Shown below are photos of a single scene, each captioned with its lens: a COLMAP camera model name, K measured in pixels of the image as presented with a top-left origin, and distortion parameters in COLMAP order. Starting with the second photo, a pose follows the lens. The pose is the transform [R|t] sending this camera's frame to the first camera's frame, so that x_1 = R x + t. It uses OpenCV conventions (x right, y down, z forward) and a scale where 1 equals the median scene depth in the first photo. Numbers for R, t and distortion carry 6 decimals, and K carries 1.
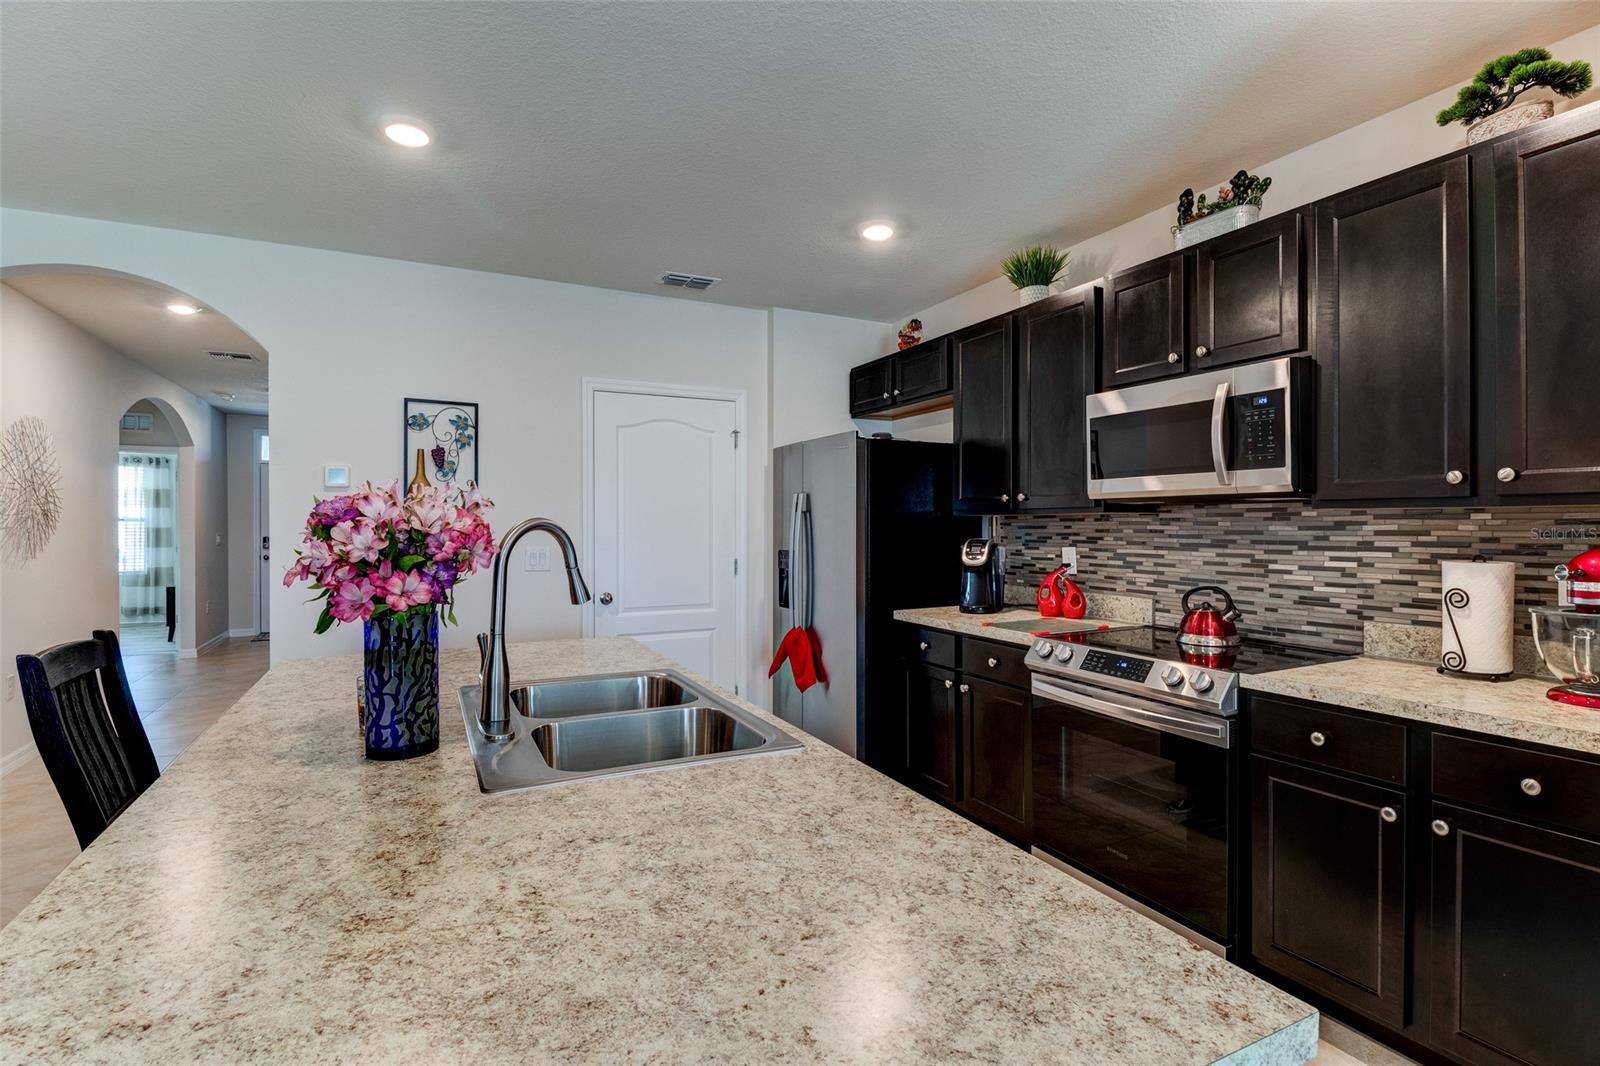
lens RADIAL K [[754.7, 0, 796.5], [0, 754.7, 528.1], [0, 0, 1]] dist [0.009443, -0.011736]
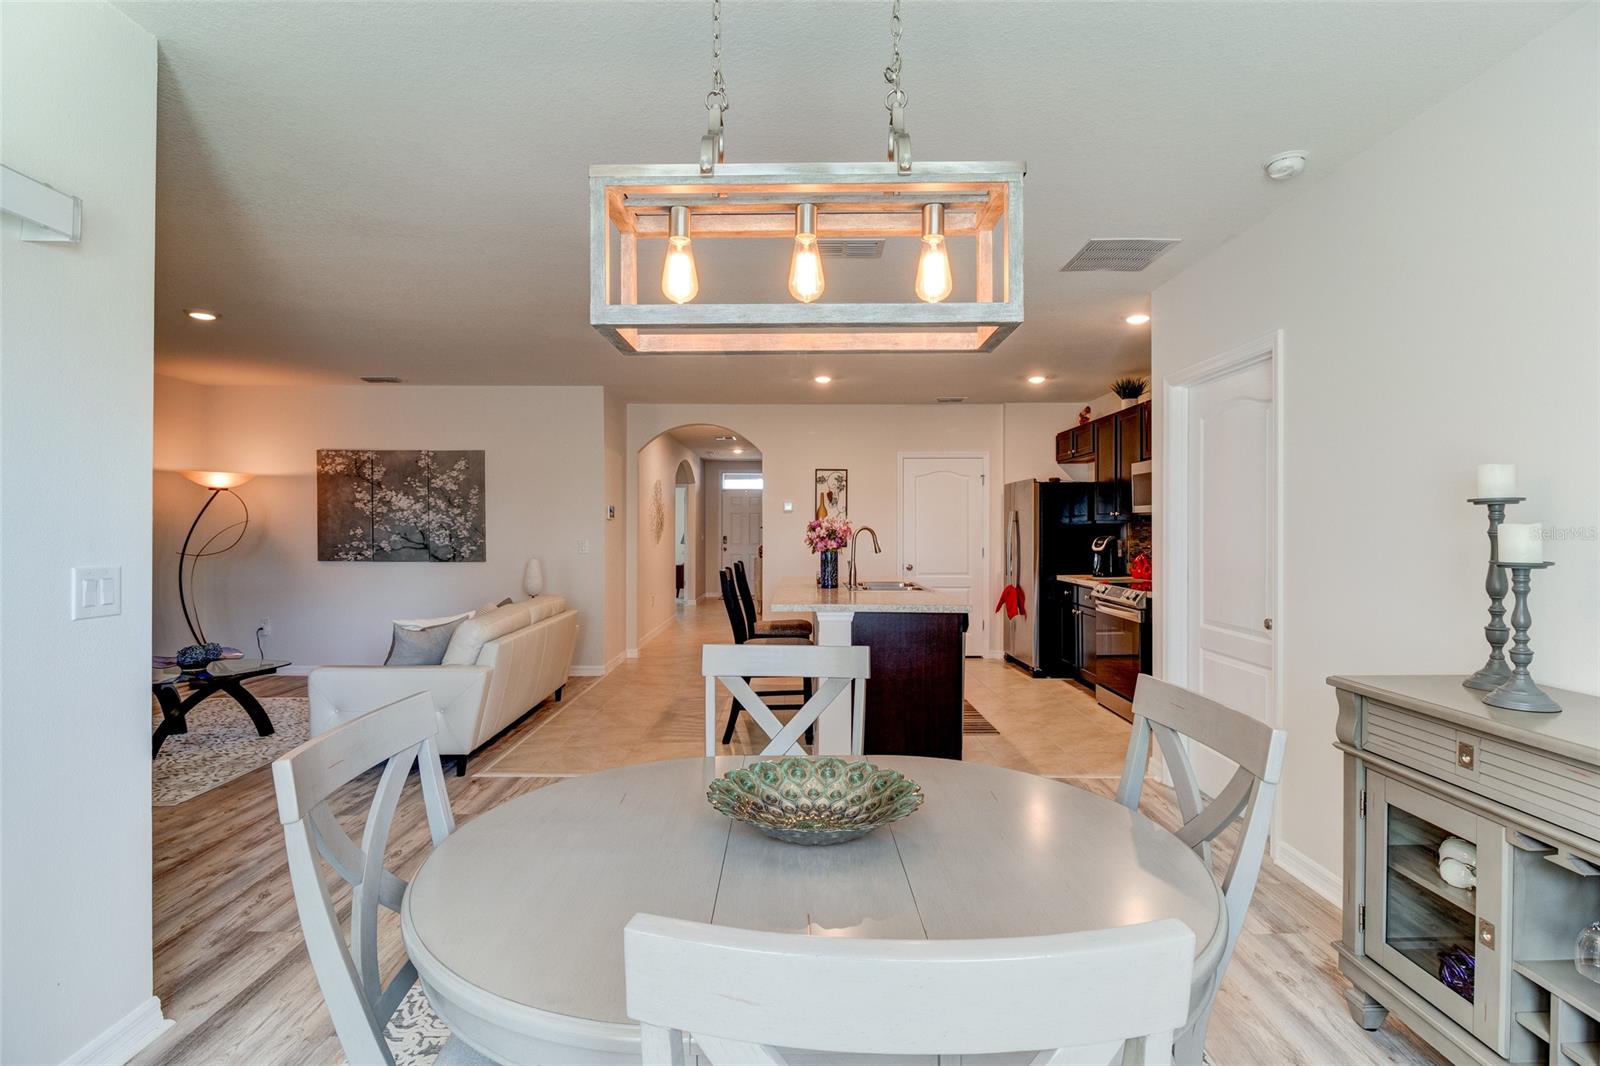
lens RADIAL K [[753.6, 0, 792.7], [0, 753.6, 527.7], [0, 0, 1]] dist [0.005556, -0.010345]
pose [[0.892057, 0.000307, -0.451922, 0.438967], [-0.003318, 0.999977, -0.005869, 0.006911], [0.451910, 0.006735, 0.892038, -1.055175]]
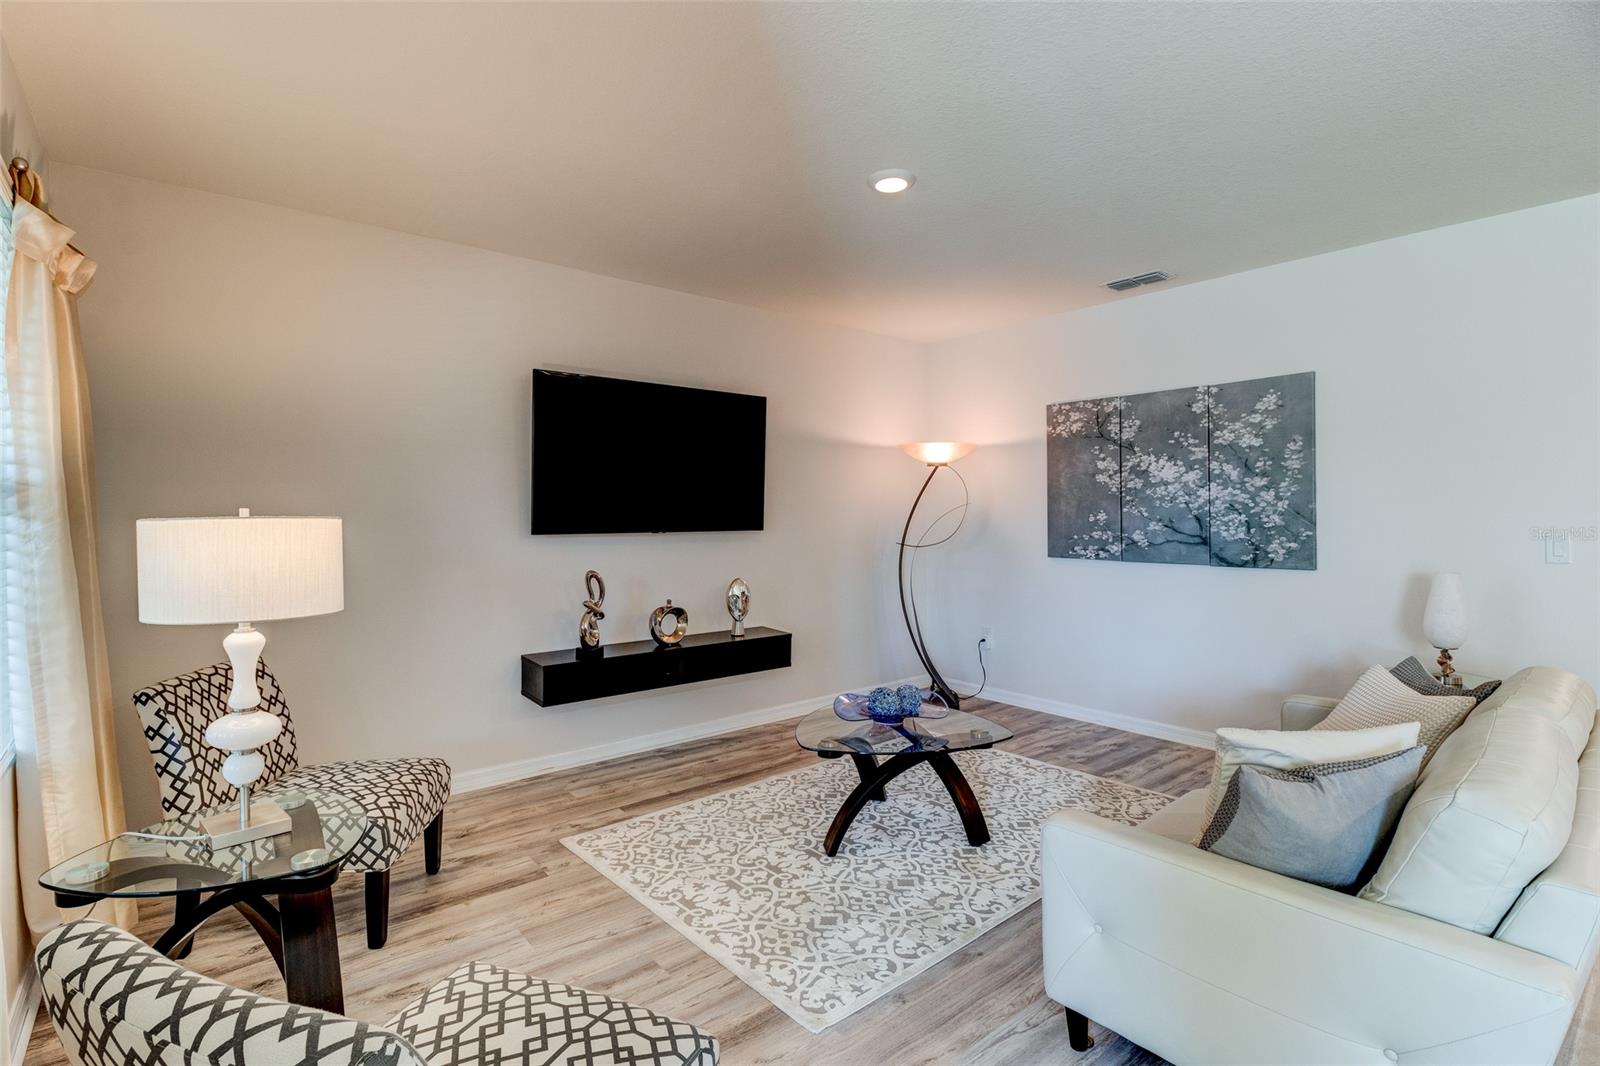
lens RADIAL K [[753.6, 0, 792.7], [0, 753.6, 527.7], [0, 0, 1]] dist [0.005556, -0.010345]
pose [[0.219014, 0.016156, -0.975588, -0.316653], [0.000743, 0.999860, 0.016725, 0.005254], [0.975721, -0.004387, 0.218972, -0.616554]]
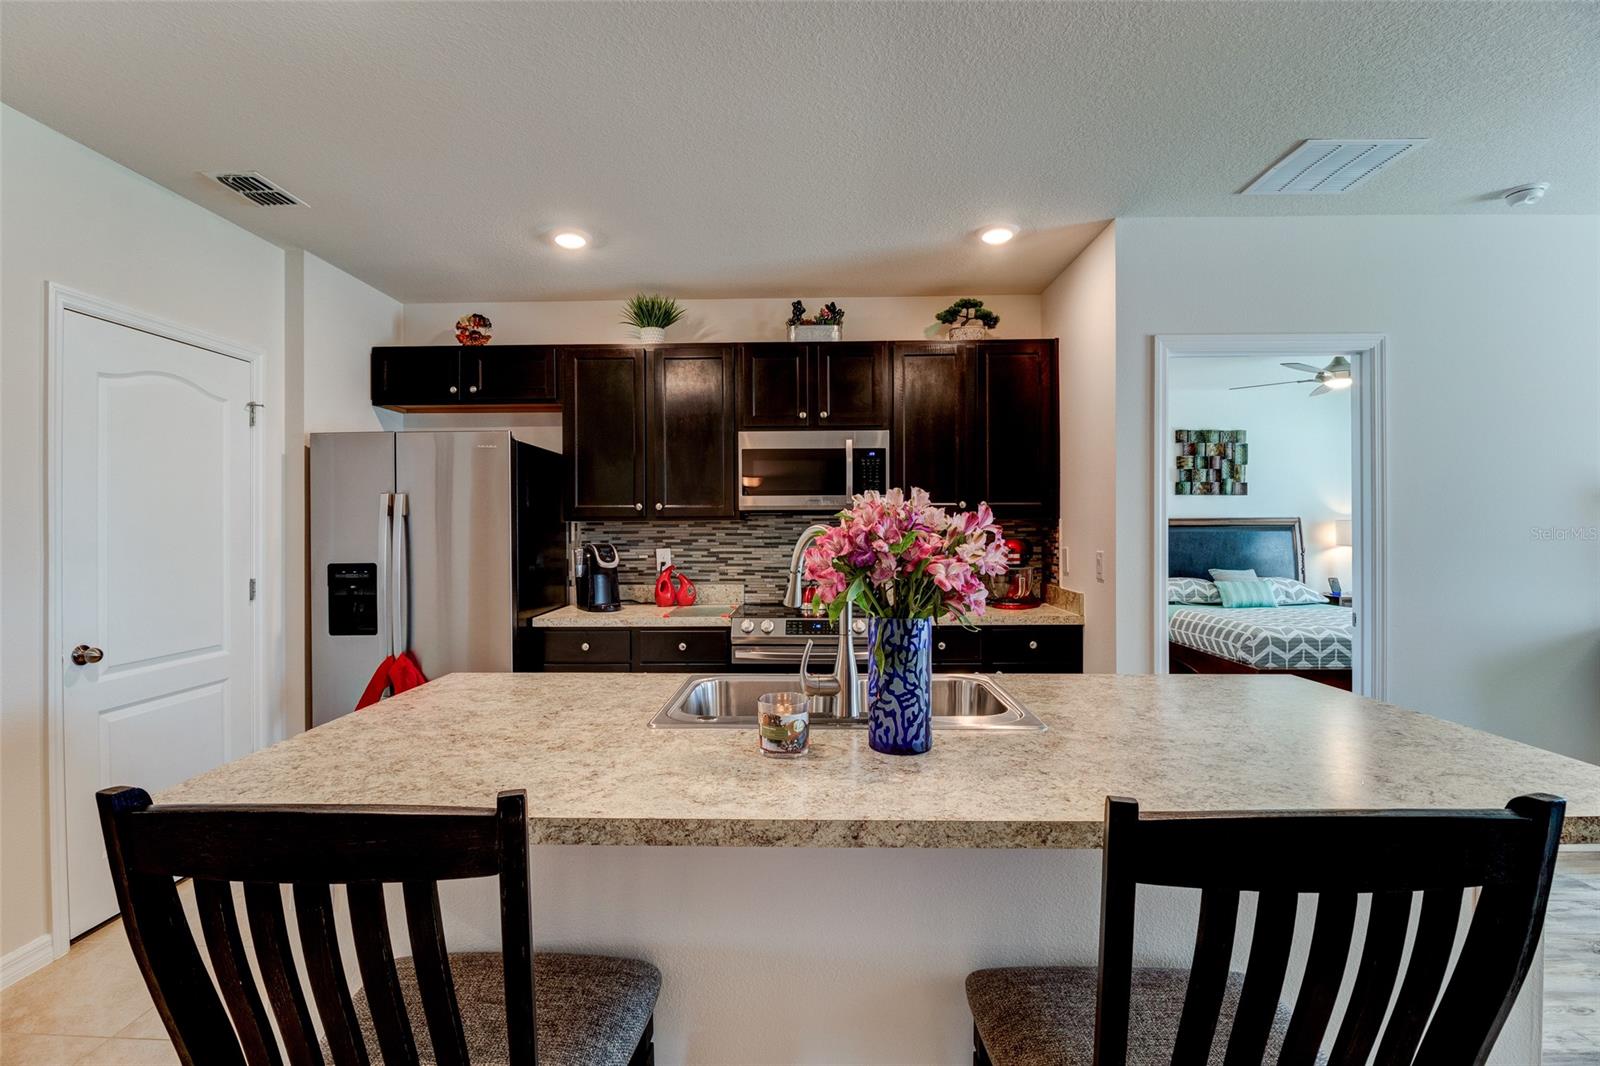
lens RADIAL K [[753.6, 0, 792.7], [0, 753.6, 527.7], [0, 0, 1]] dist [0.005556, -0.010345]
pose [[0.473493, -0.001916, 0.880795, -0.656189], [0.008124, 0.999965, -0.002191, -0.004072], [-0.880760, 0.008193, 0.473492, 0.272776]]
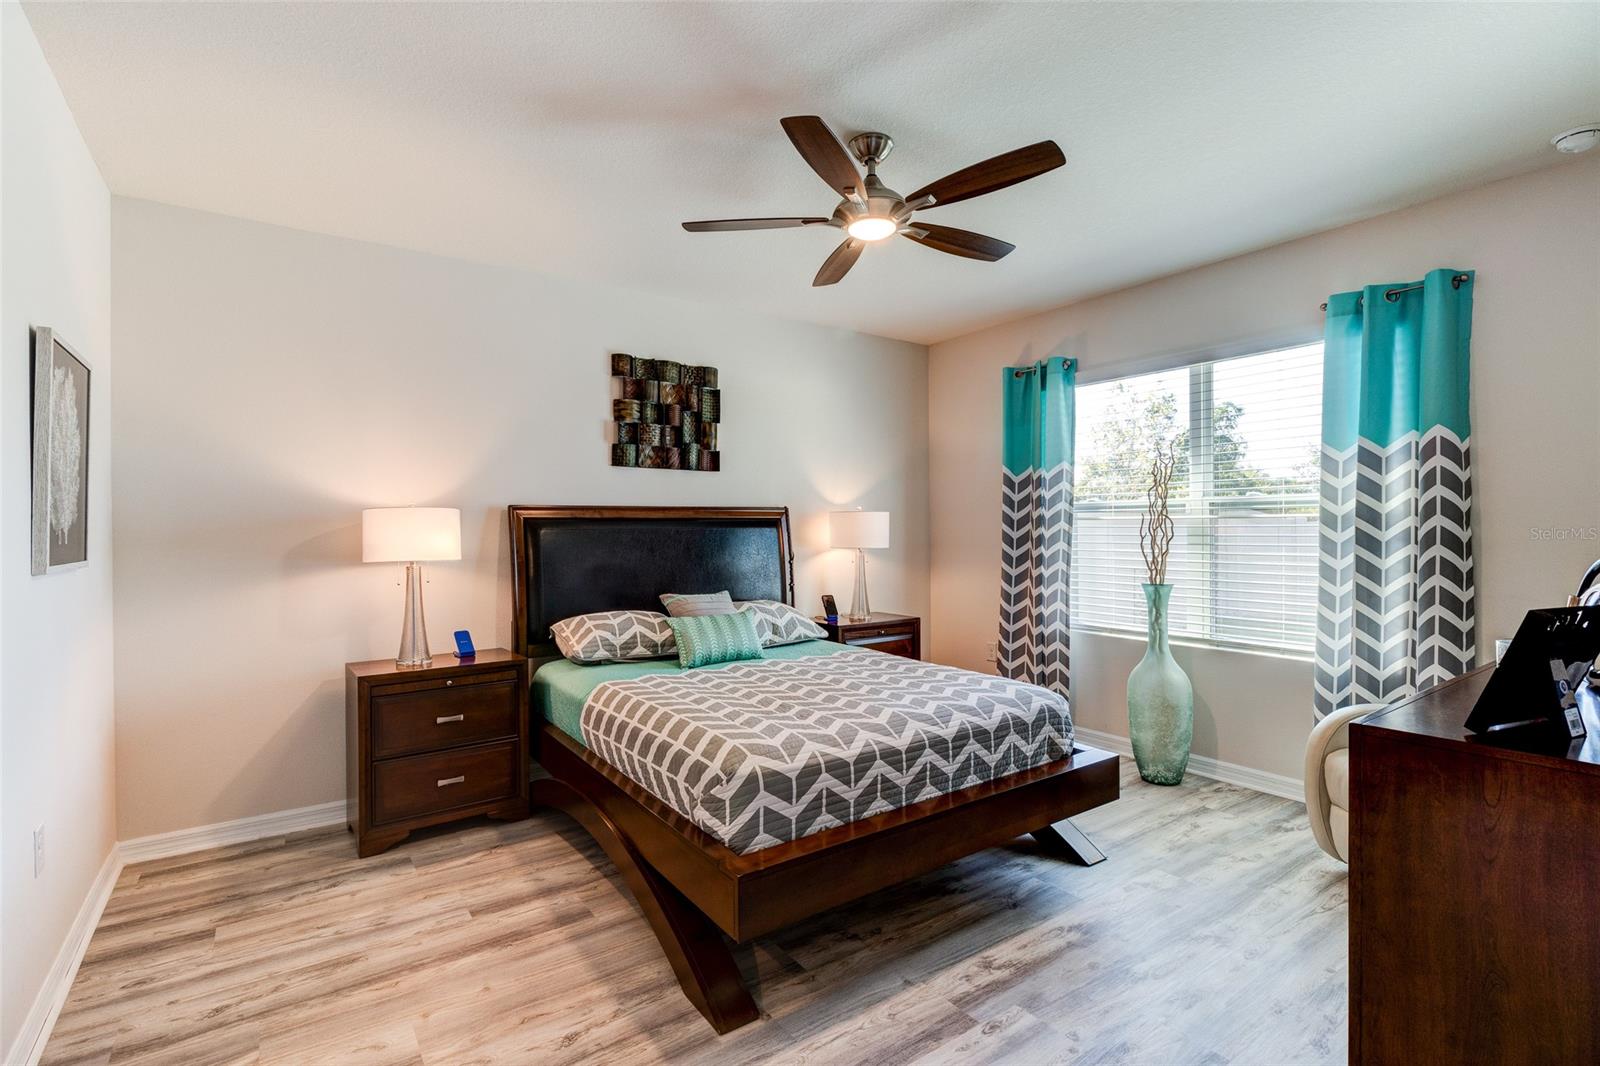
lens RADIAL K [[753.6, 0, 792.7], [0, 753.6, 527.7], [0, 0, 1]] dist [0.005556, -0.010345]
pose [[-0.138987, 0.001056, 0.990294, 0.528970], [0.011178, 0.999937, 0.000503, 0.012543], [-0.990231, 0.011139, -0.138990, 0.204965]]
